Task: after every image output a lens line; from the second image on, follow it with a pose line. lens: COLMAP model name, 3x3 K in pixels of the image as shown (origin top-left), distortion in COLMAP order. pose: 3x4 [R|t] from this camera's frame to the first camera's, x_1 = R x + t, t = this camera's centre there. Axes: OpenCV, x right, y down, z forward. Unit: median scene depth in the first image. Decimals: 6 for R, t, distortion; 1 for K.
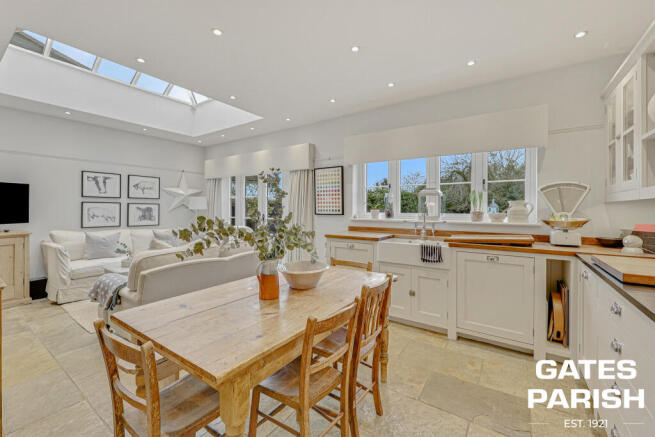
lens RADIAL K [[270.4, 0, 331.1], [0, 270.4, 212.5], [0, 0, 1]] dist [-0.001792, -0.000700]
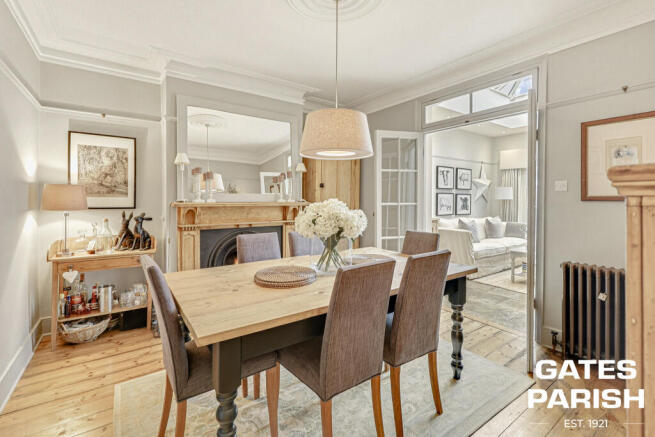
lens RADIAL K [[292.5, 0, 321.6], [0, 292.5, 199.2], [0, 0, 1]] dist [-0.001058, 0.000150]
pose [[0.932293, 0.002948, -0.361692, -1.143660], [-0.006125, 0.999952, -0.007637, -0.000888], [0.361652, 0.009336, 0.932266, -0.410330]]
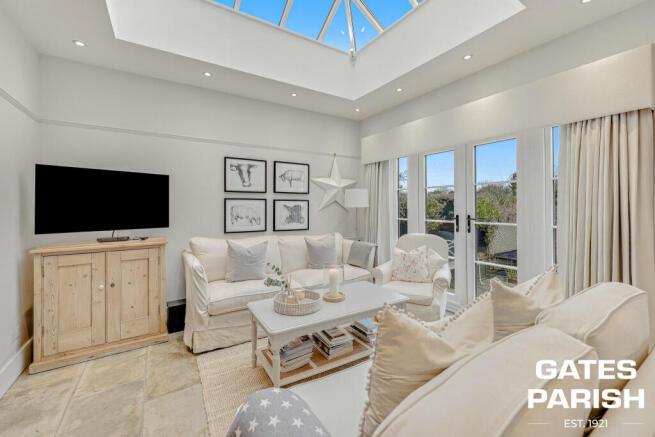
lens RADIAL K [[270.4, 0, 327.0], [0, 270.4, 211.8], [0, 0, 1]] dist [-0.001792, -0.000700]
pose [[0.916348, 0.001396, -0.400380, -0.442756], [0.001984, 0.999966, 0.008028, -0.009462], [0.400378, -0.008151, 0.916314, 0.519533]]
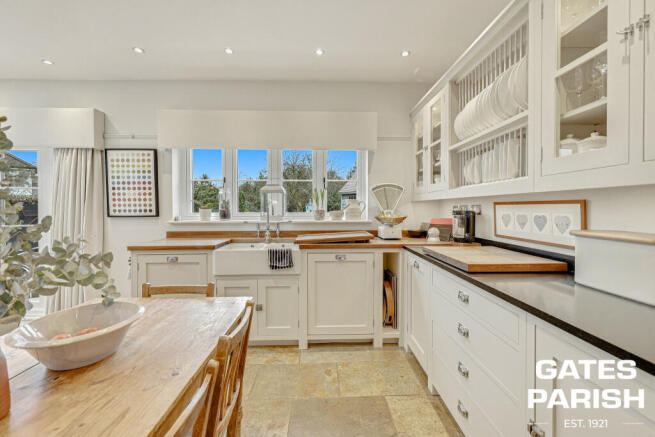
lens RADIAL K [[270.4, 0, 328.3], [0, 270.4, 211.7], [0, 0, 1]] dist [-0.001792, -0.000700]
pose [[0.808534, -0.015560, 0.588243, -0.013438], [0.014925, 0.999871, 0.005934, -0.002208], [-0.588260, 0.003982, 0.808662, 0.162500]]
